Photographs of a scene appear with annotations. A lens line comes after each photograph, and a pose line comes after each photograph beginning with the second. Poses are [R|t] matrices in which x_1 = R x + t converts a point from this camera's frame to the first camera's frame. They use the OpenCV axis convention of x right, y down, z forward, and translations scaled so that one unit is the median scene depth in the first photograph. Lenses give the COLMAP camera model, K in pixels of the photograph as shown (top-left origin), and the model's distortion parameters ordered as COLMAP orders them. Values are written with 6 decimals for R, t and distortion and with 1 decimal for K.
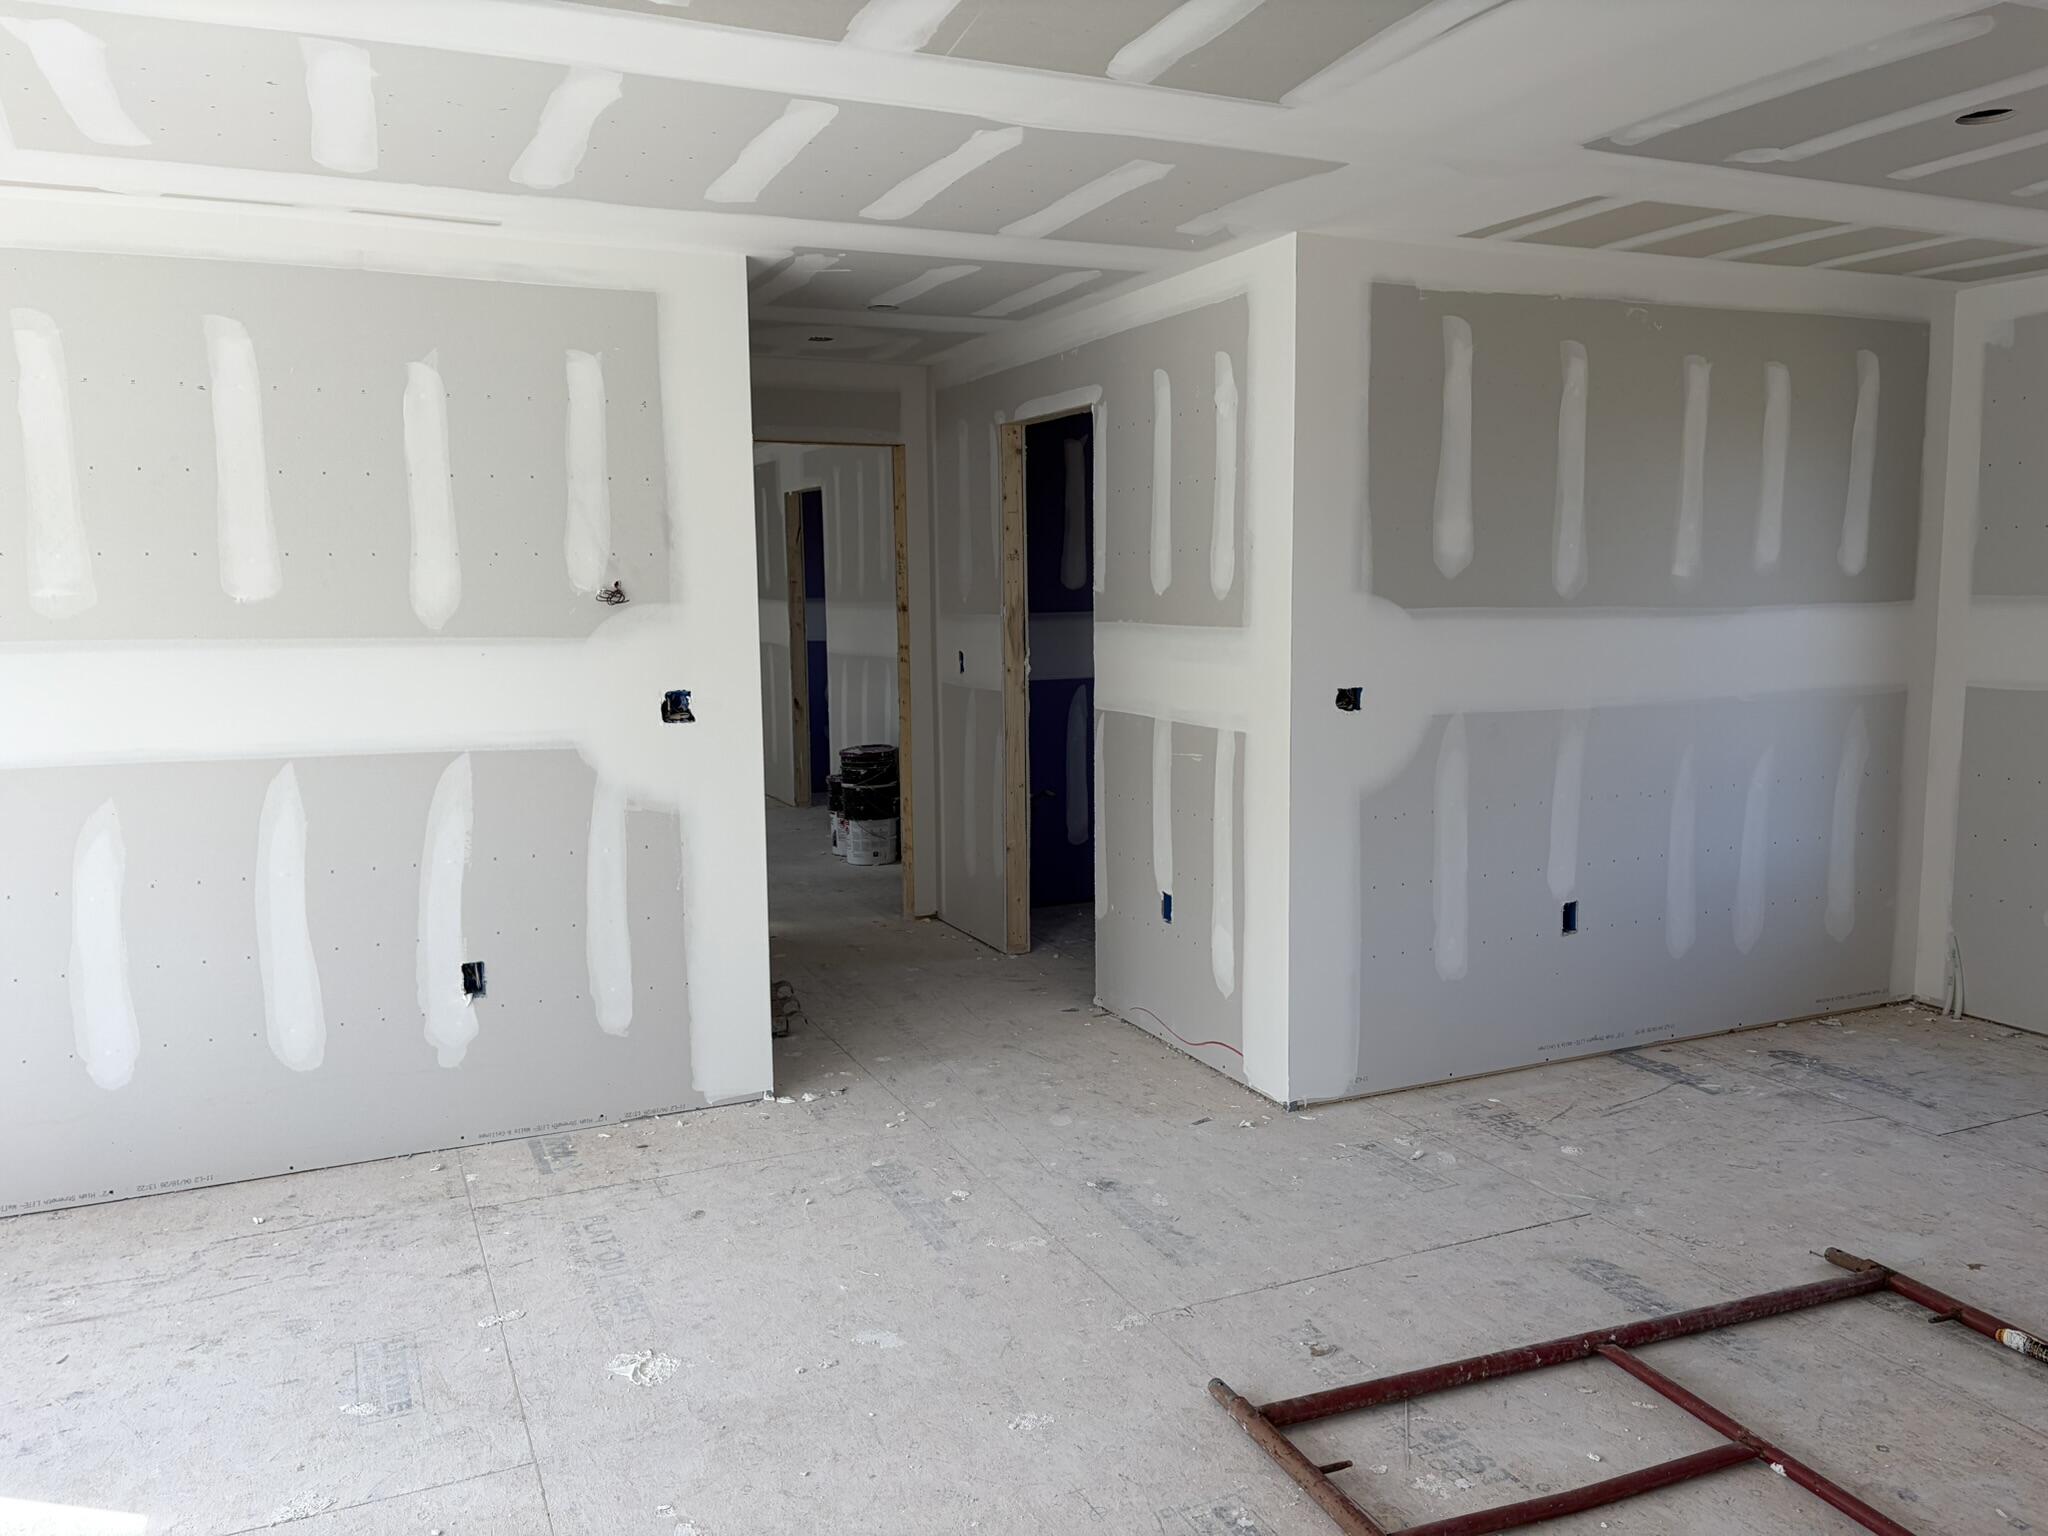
lens RADIAL K [[1548.2, 0, 1028.3], [0, 1548.2, 773.2], [0, 0, 1]] dist [0.044994, -0.042259]
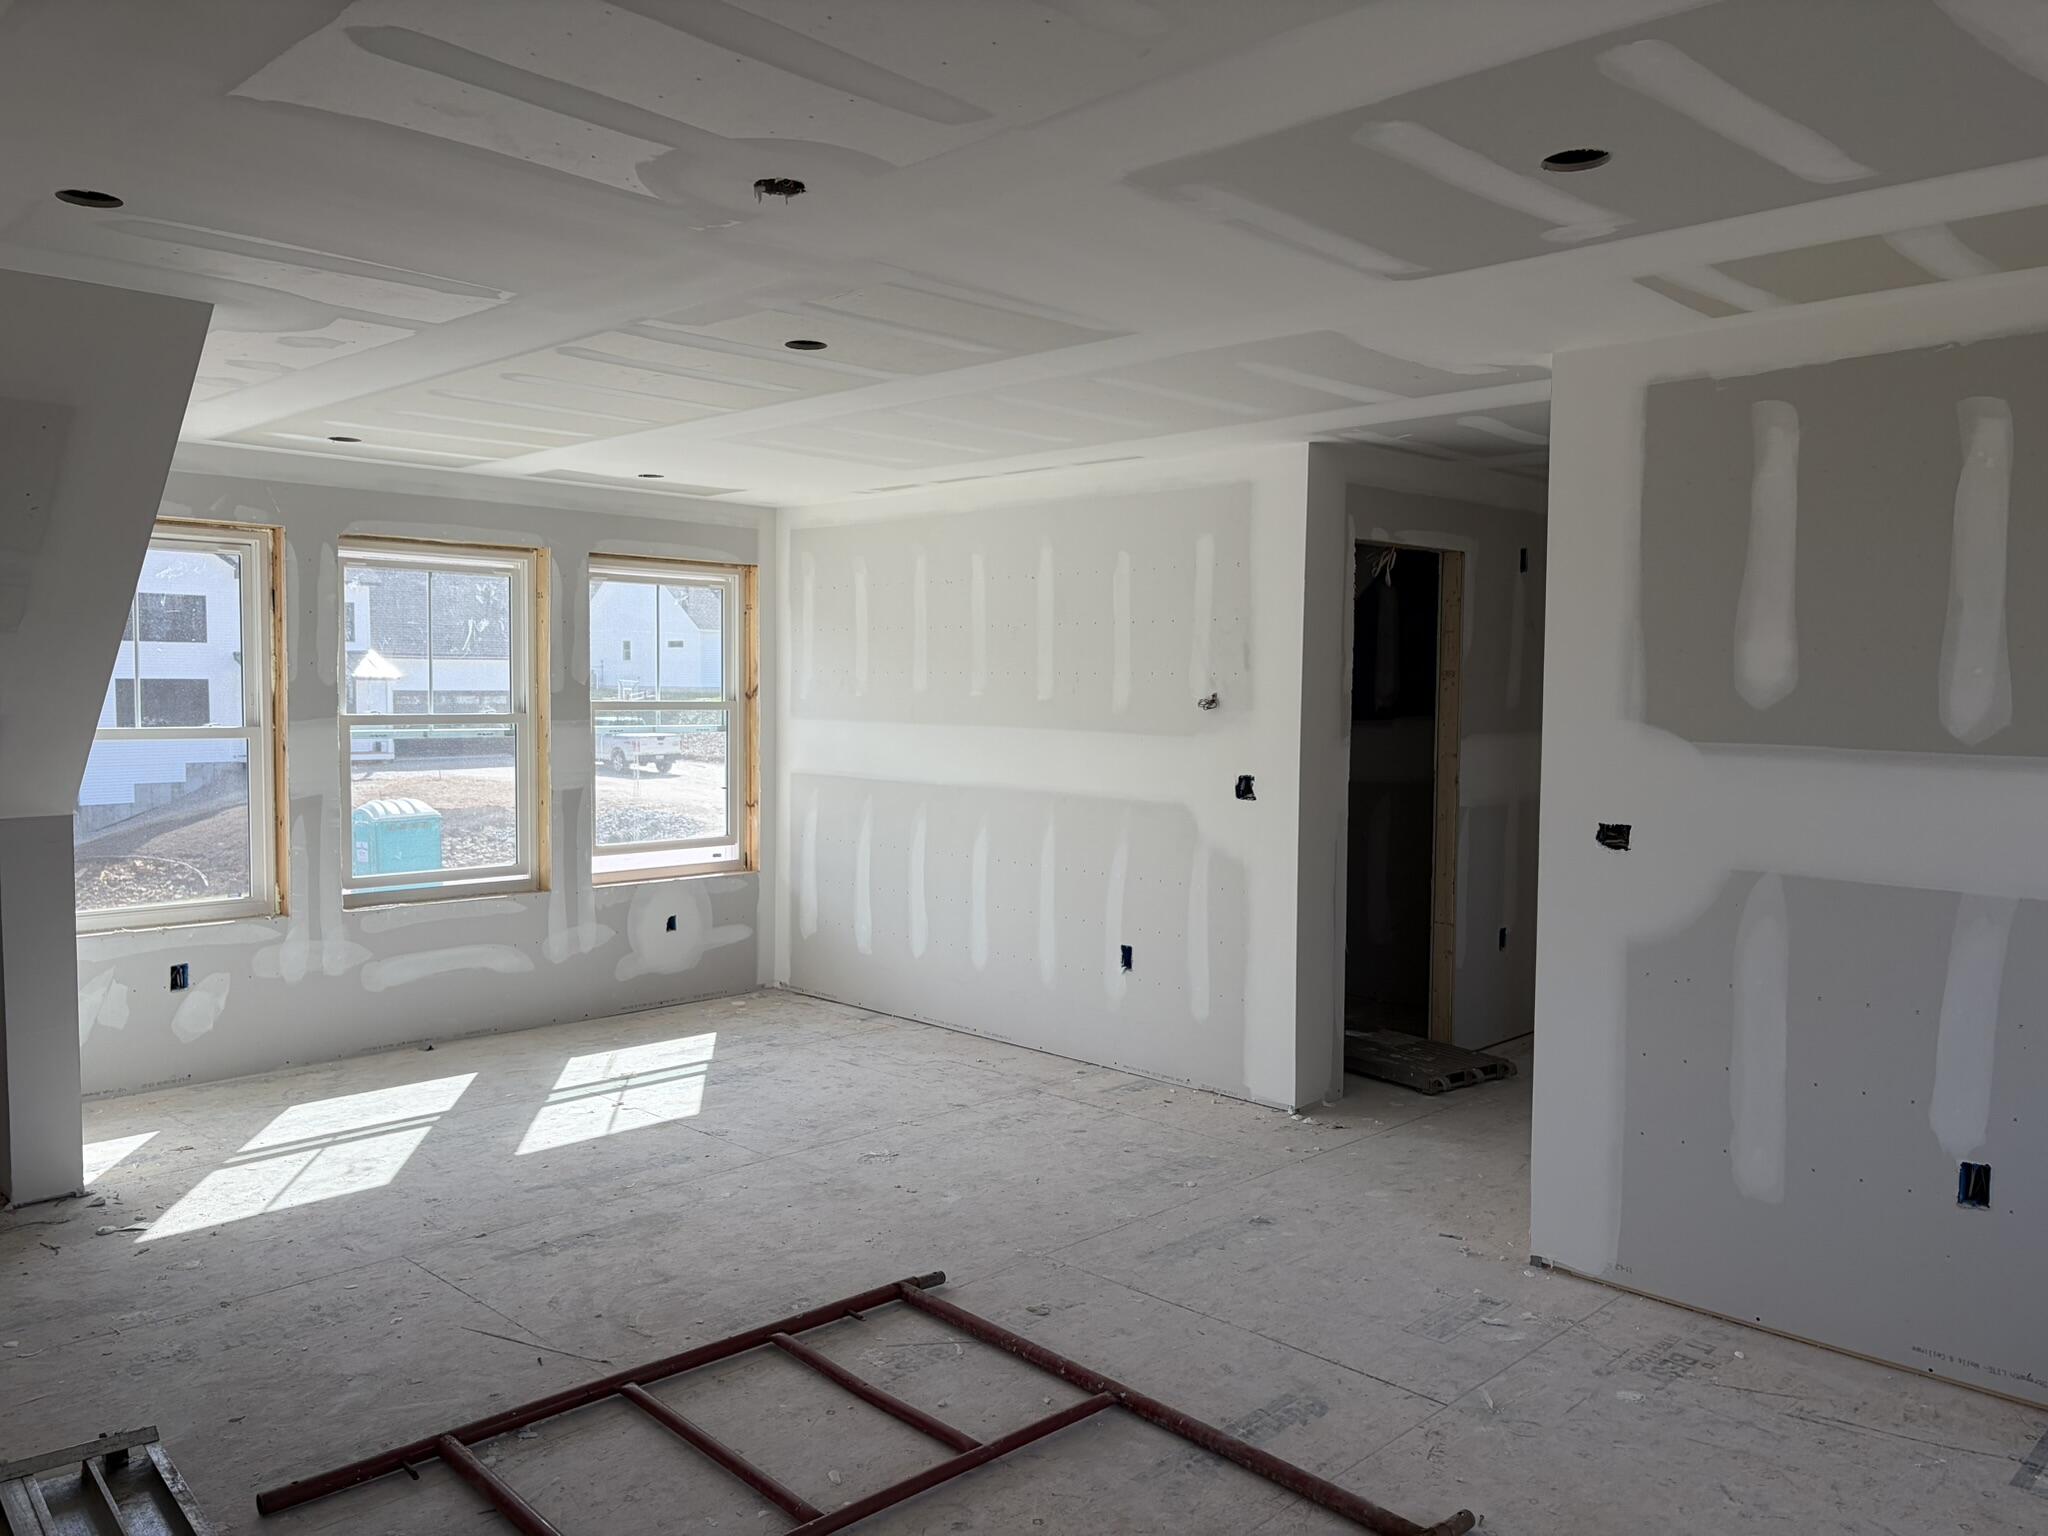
lens RADIAL K [[1548.2, 0, 1026.6], [0, 1548.2, 781.3], [0, 0, 1]] dist [0.044994, -0.042259]
pose [[0.359053, 0.072288, -0.930514, 0.938796], [-0.130821, 0.991051, 0.026512, -0.059242], [0.924103, 0.112211, 0.365296, 0.345913]]
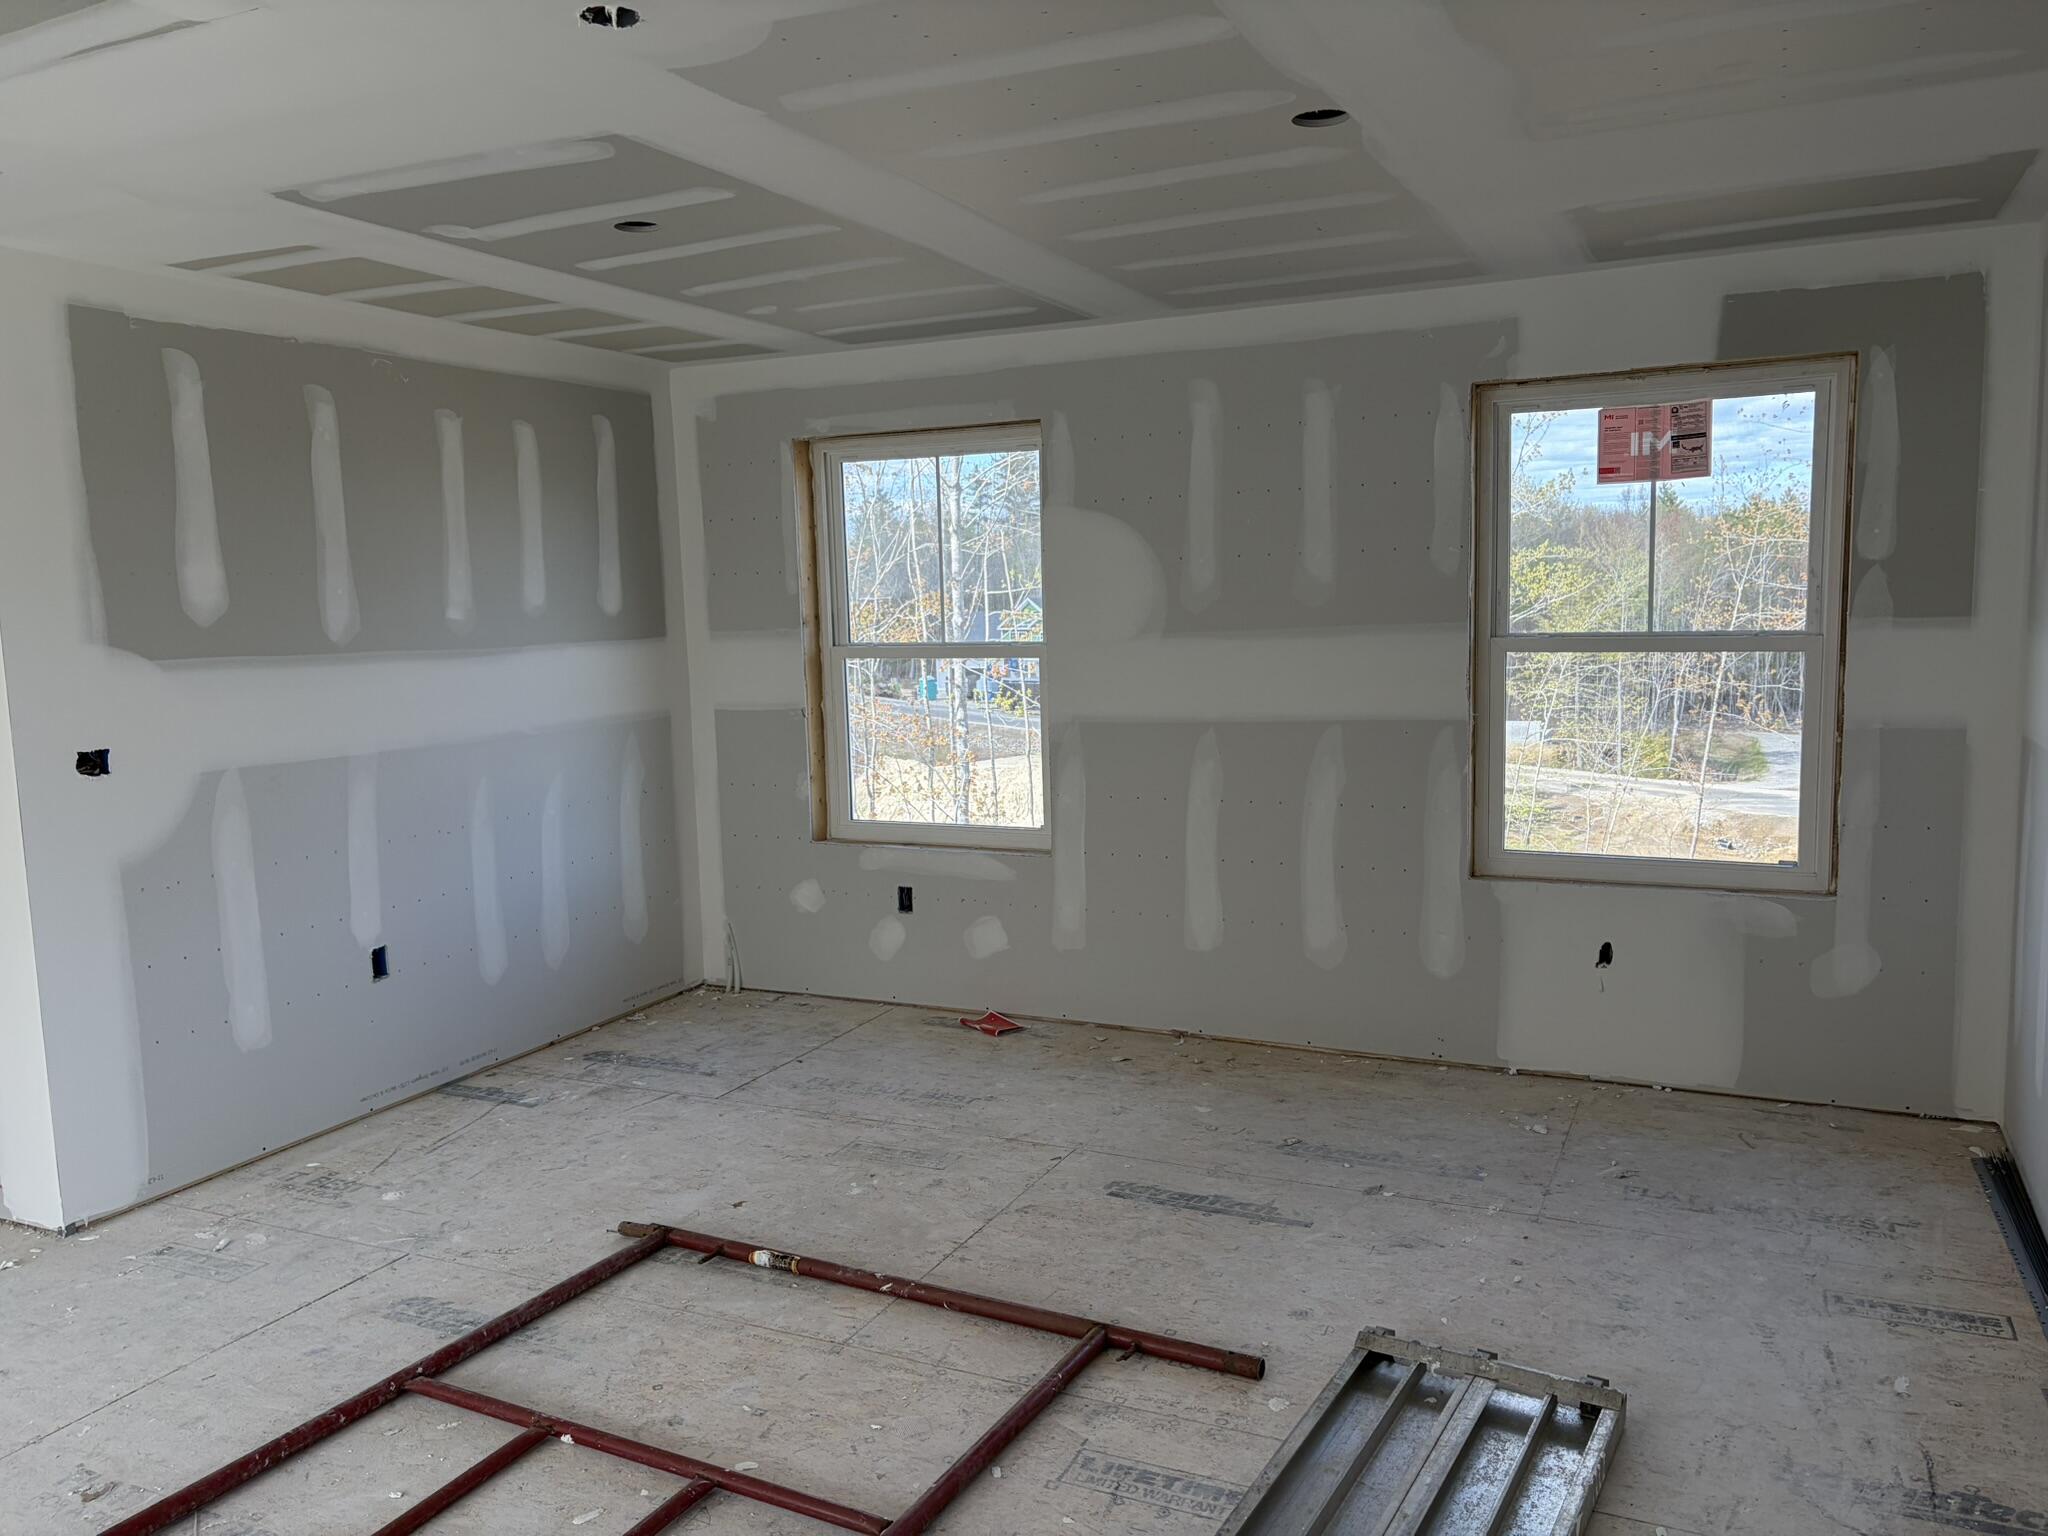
lens RADIAL K [[1548.2, 0, 1026.2], [0, 1548.2, 773.5], [0, 0, 1]] dist [0.044994, -0.042259]
pose [[0.764201, -0.084641, 0.639401, 0.040255], [0.098811, 0.995013, 0.013618, -0.000672], [-0.637365, 0.052773, 0.768753, -0.040107]]
